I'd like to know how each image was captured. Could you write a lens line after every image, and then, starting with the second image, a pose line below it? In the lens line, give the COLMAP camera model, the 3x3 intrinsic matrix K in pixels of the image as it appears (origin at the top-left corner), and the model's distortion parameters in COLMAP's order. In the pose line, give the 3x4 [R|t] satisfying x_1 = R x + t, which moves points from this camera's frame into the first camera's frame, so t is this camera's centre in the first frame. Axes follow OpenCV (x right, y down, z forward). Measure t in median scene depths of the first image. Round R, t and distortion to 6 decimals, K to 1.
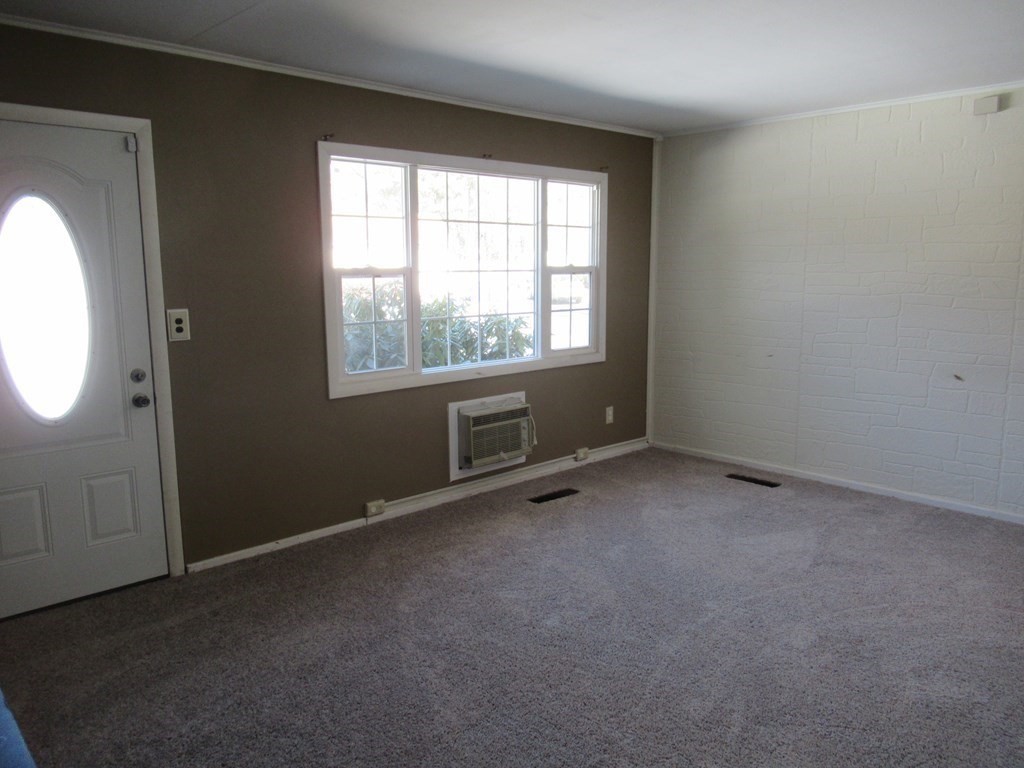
lens RADIAL K [[756.5, 0, 506.8], [0, 756.5, 380.4], [0, 0, 1]] dist [-0.011874, 0.001289]
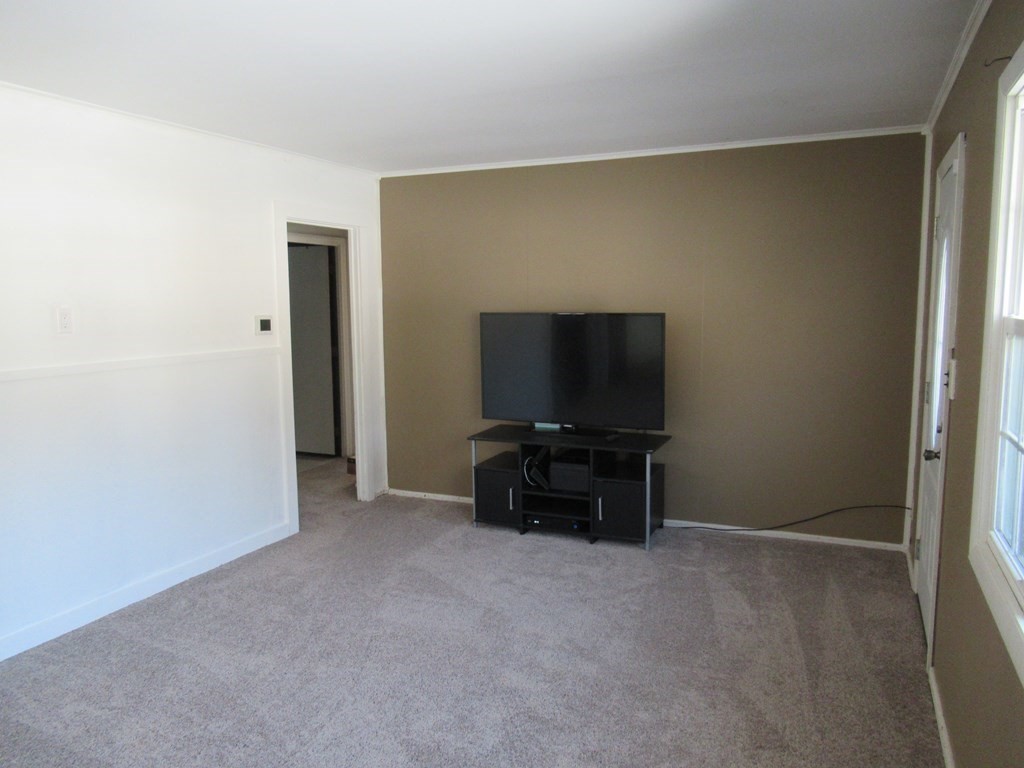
lens RADIAL K [[756.5, 0, 510.2], [0, 756.5, 381.0], [0, 0, 1]] dist [-0.011874, 0.001289]
pose [[-0.921043, 0.053317, -0.385795, 0.245893], [-0.050208, 0.966064, 0.253377, -0.198564], [0.386212, 0.252741, -0.887109, 1.208094]]
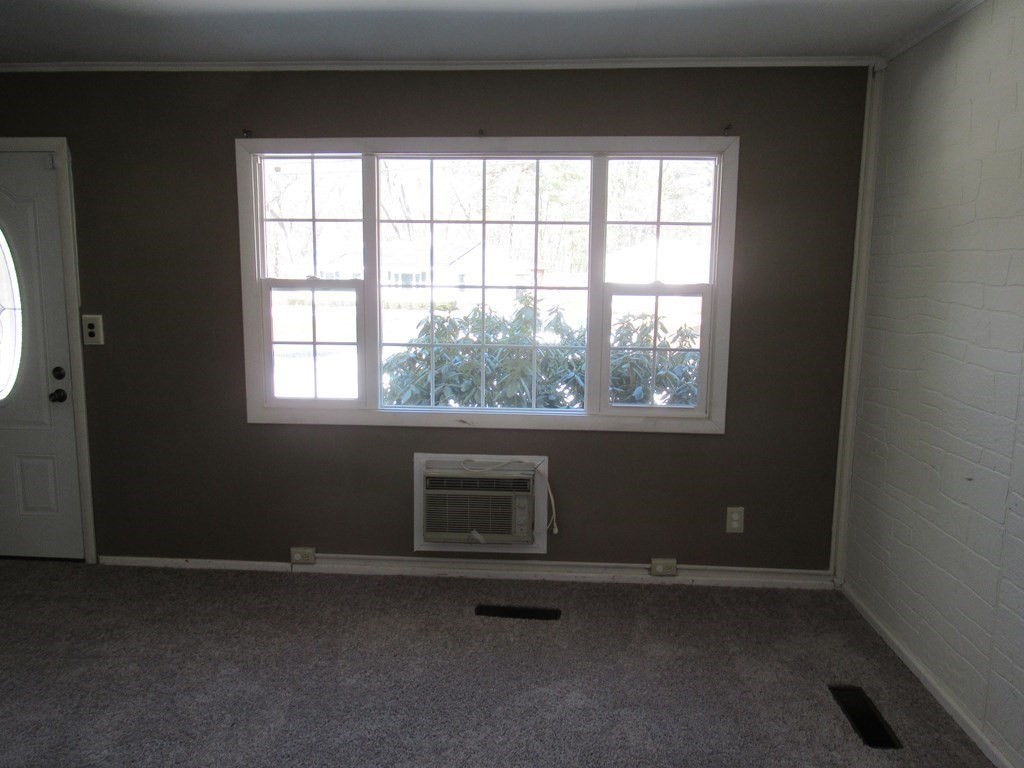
lens RADIAL K [[756.5, 0, 506.1], [0, 756.5, 387.6], [0, 0, 1]] dist [-0.011874, 0.001289]
pose [[0.688803, 0.115100, -0.715753, 0.572810], [-0.124805, 0.991402, 0.039322, -0.084024], [0.714125, 0.062244, 0.697245, 0.537245]]
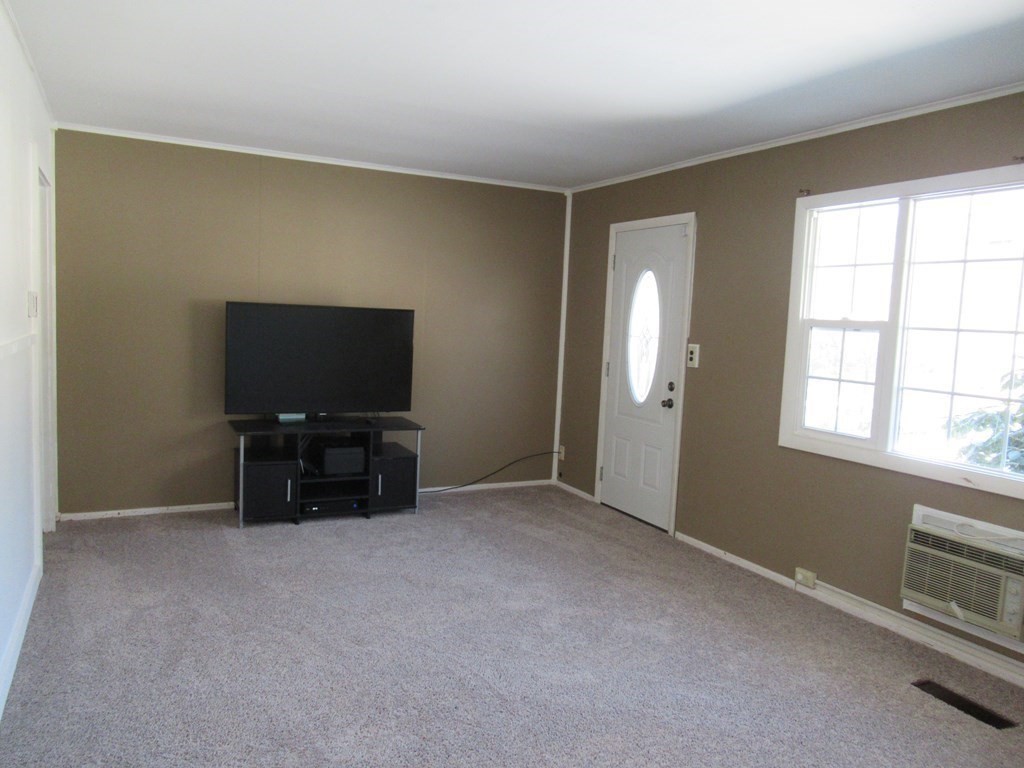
lens RADIAL K [[756.5, 0, 506.7], [0, 756.5, 383.2], [0, 0, 1]] dist [-0.011874, 0.001289]
pose [[-0.277383, 0.075133, -0.957817, 0.773414], [-0.192214, 0.972443, 0.131945, -0.111024], [0.941336, 0.220705, -0.255297, 0.821223]]
